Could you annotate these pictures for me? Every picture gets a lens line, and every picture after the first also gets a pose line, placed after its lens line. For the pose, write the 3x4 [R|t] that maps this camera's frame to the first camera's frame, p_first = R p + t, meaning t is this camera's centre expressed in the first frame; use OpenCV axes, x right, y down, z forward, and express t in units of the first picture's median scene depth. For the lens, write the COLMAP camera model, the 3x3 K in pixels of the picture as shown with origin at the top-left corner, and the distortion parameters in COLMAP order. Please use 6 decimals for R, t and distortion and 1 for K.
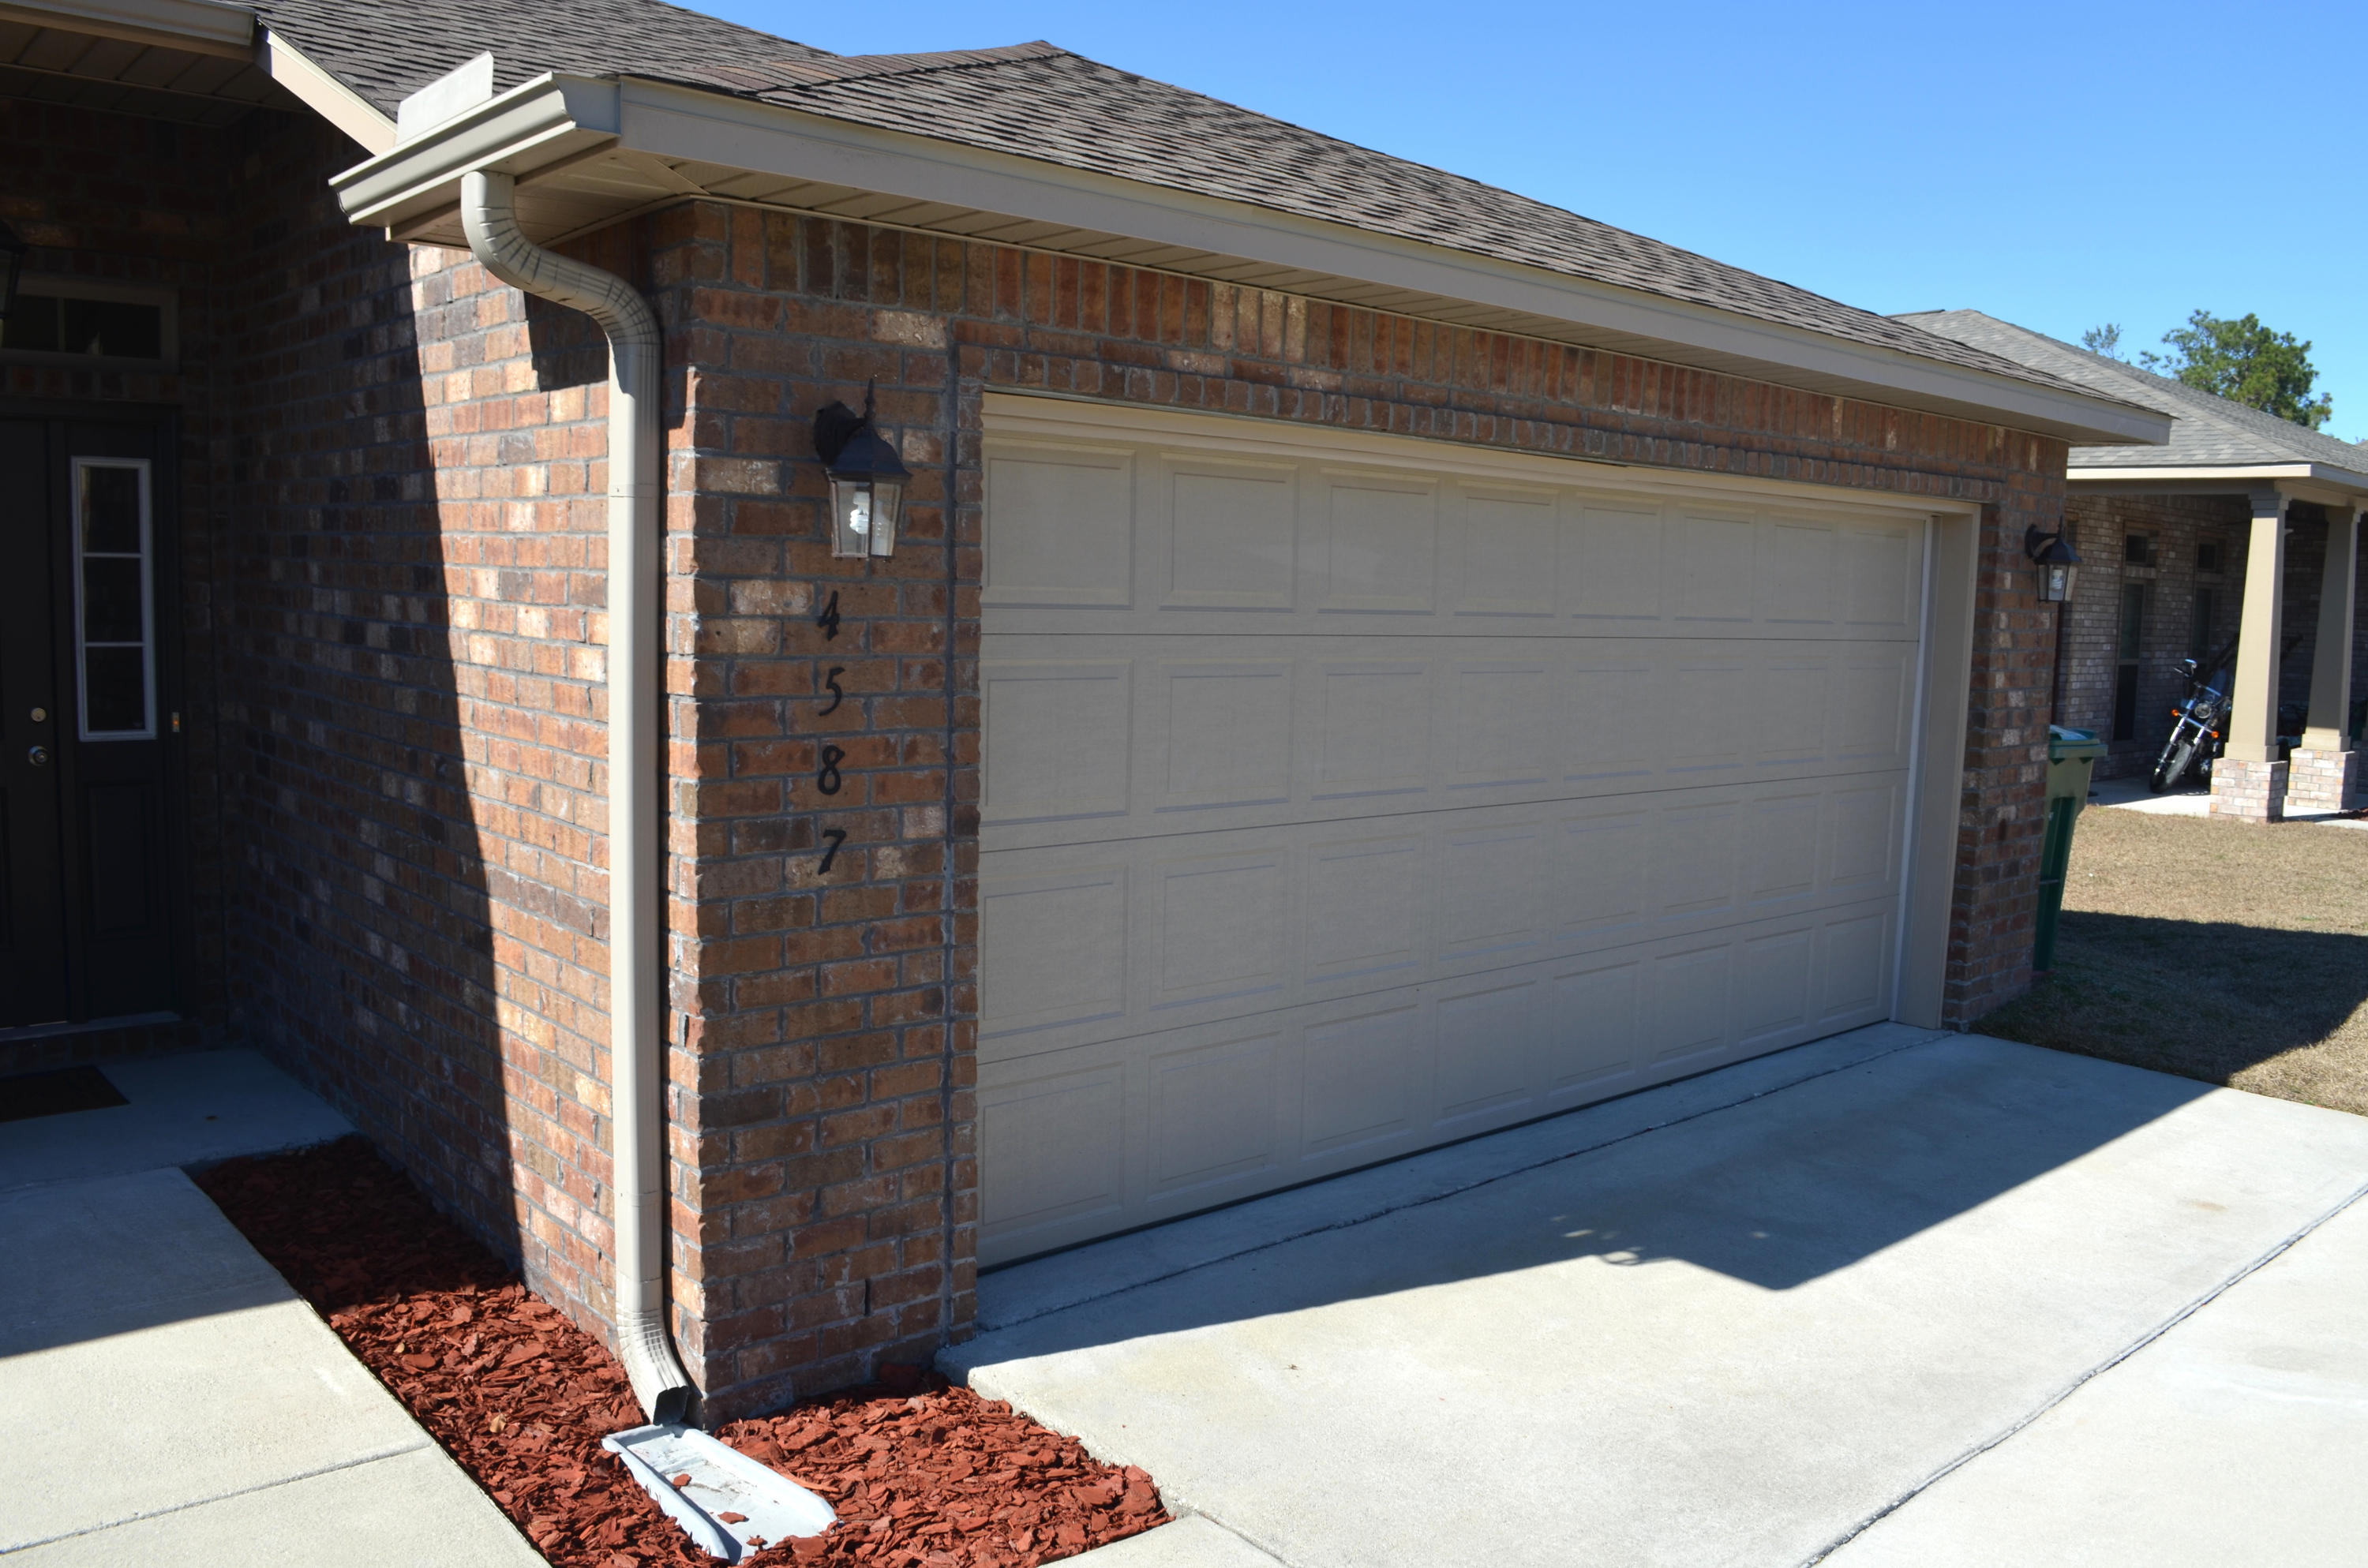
lens RADIAL K [[1854.8, 0, 1198.3], [0, 1854.8, 799.5], [0, 0, 1]] dist [-0.079196, 0.003984]
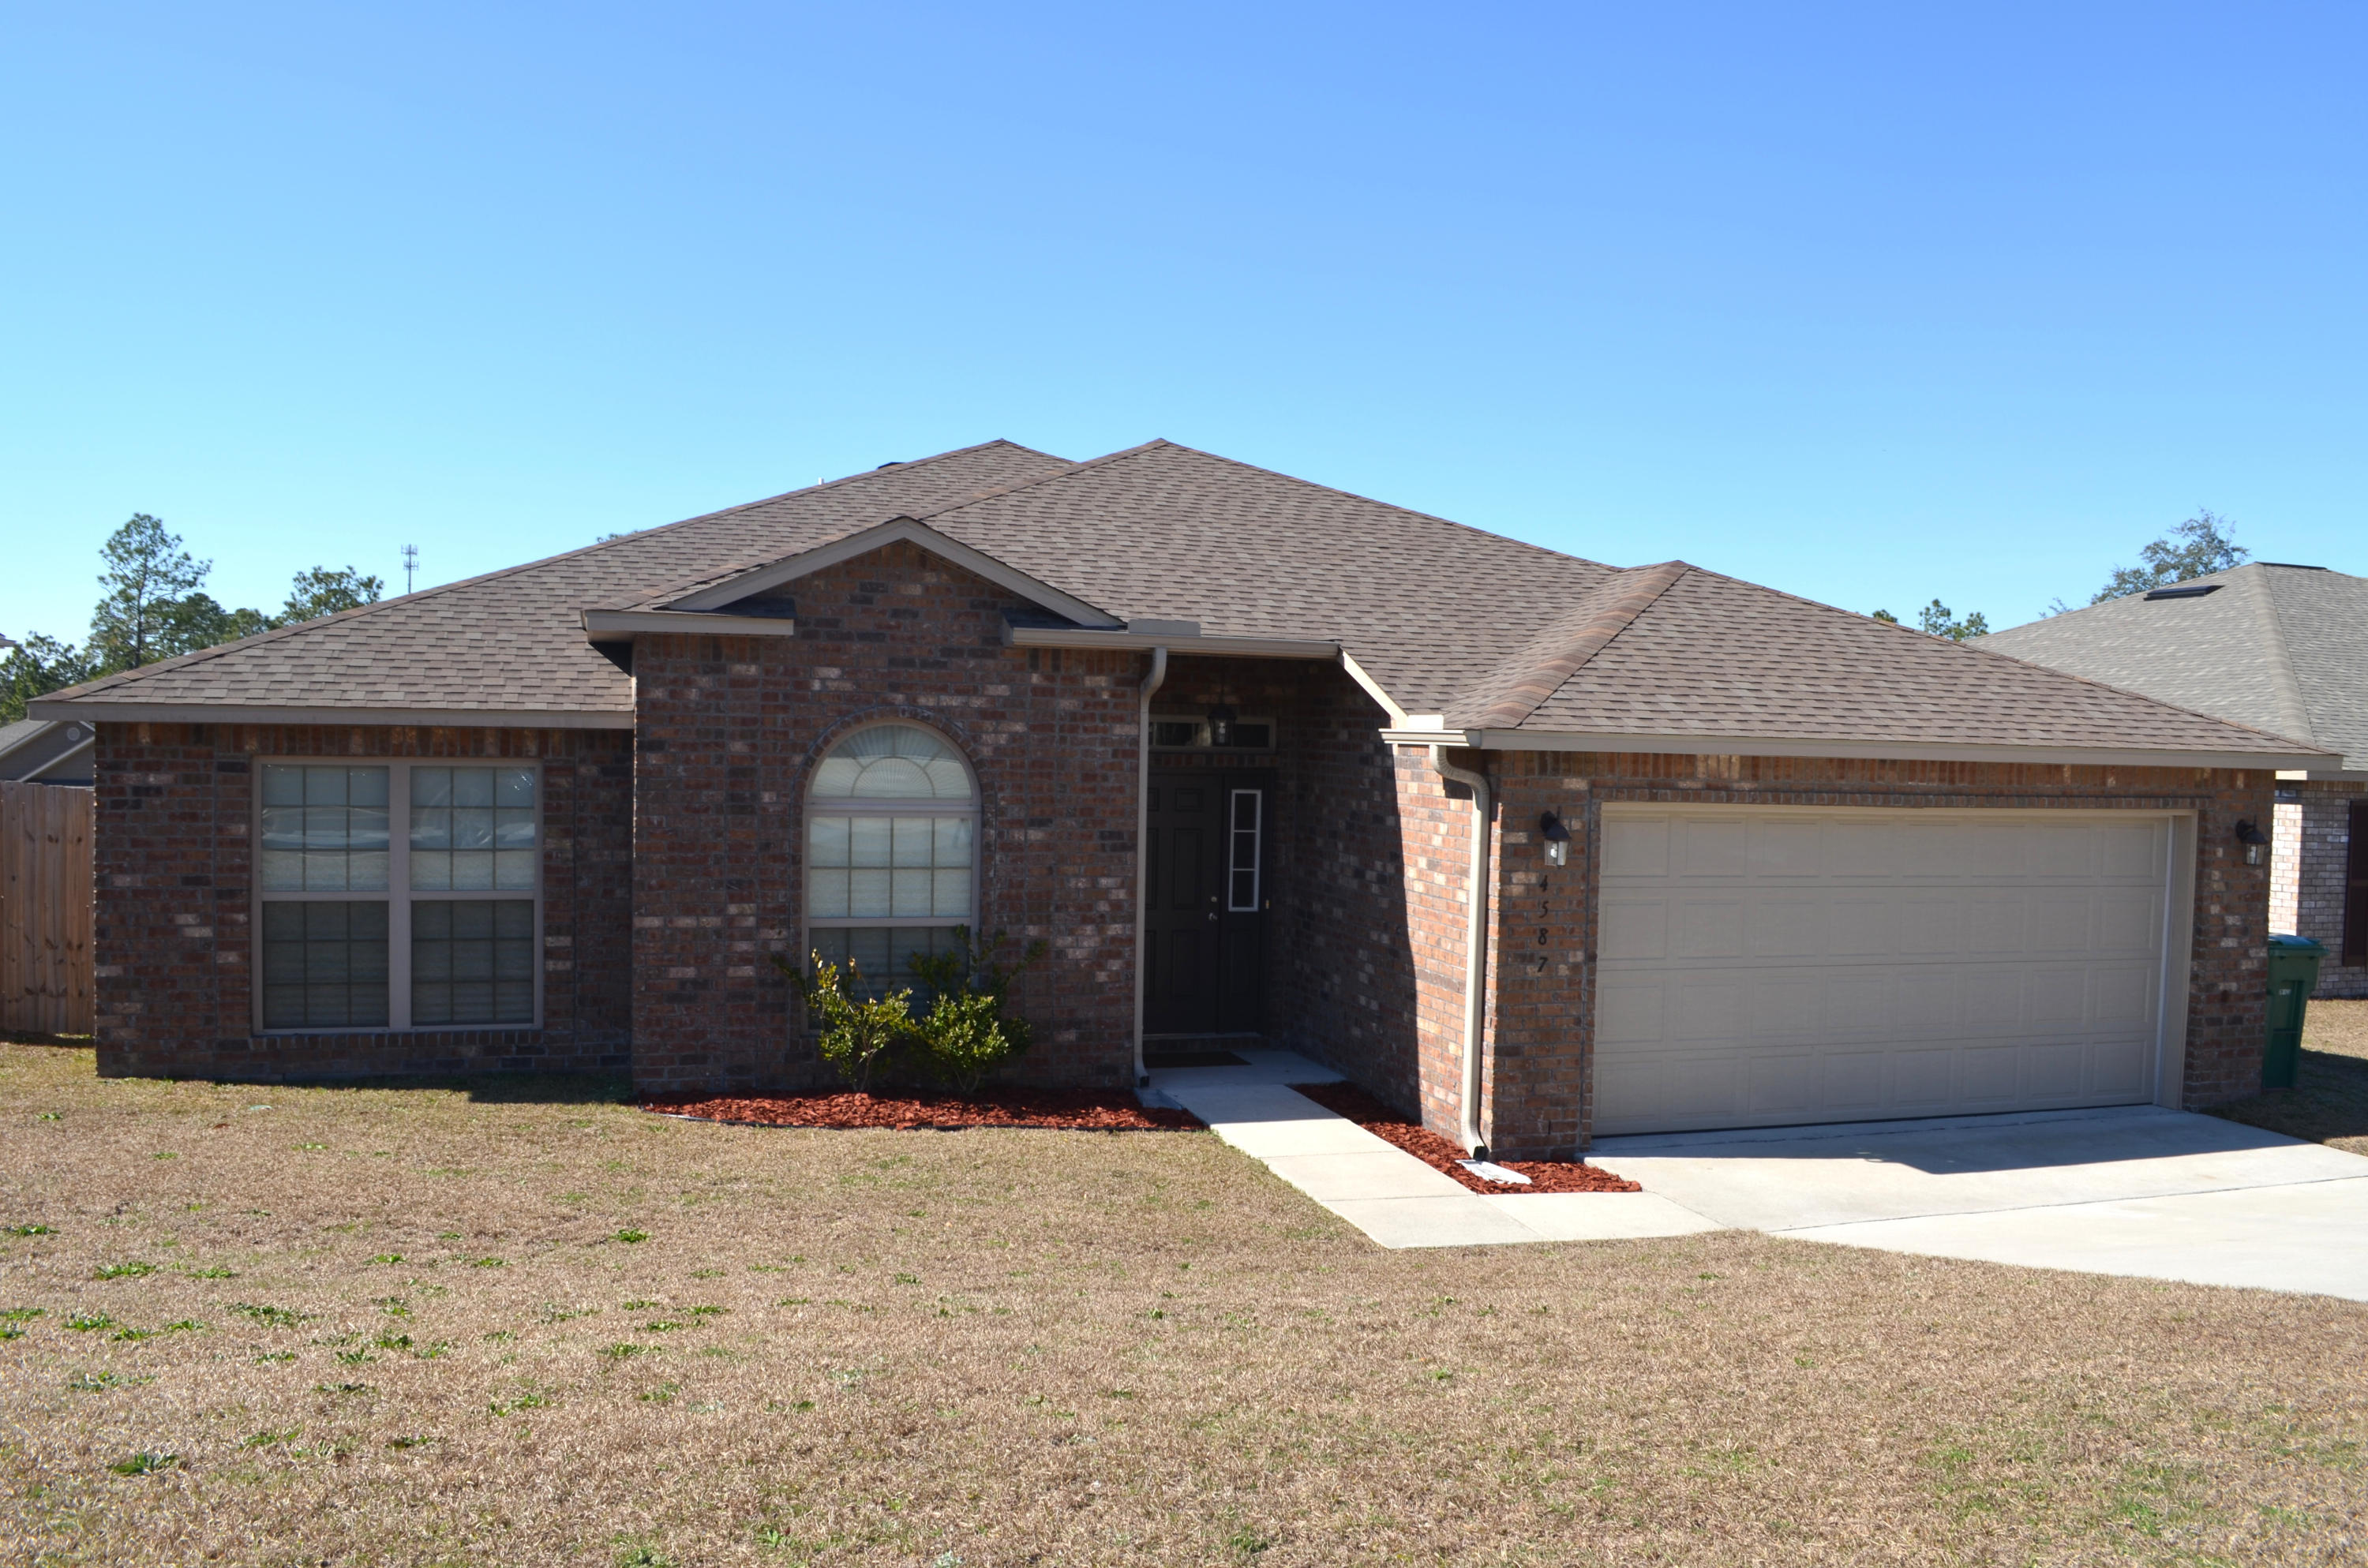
lens RADIAL K [[1906.5, 0, 1194.2], [0, 1906.5, 777.2], [0, 0, 1]] dist [-0.097407, 0.003826]
pose [[0.916231, 0.007800, -0.400574, 0.410408], [-0.048475, 0.994624, -0.091508, 0.028979], [0.397707, 0.103260, 0.911683, -1.635929]]
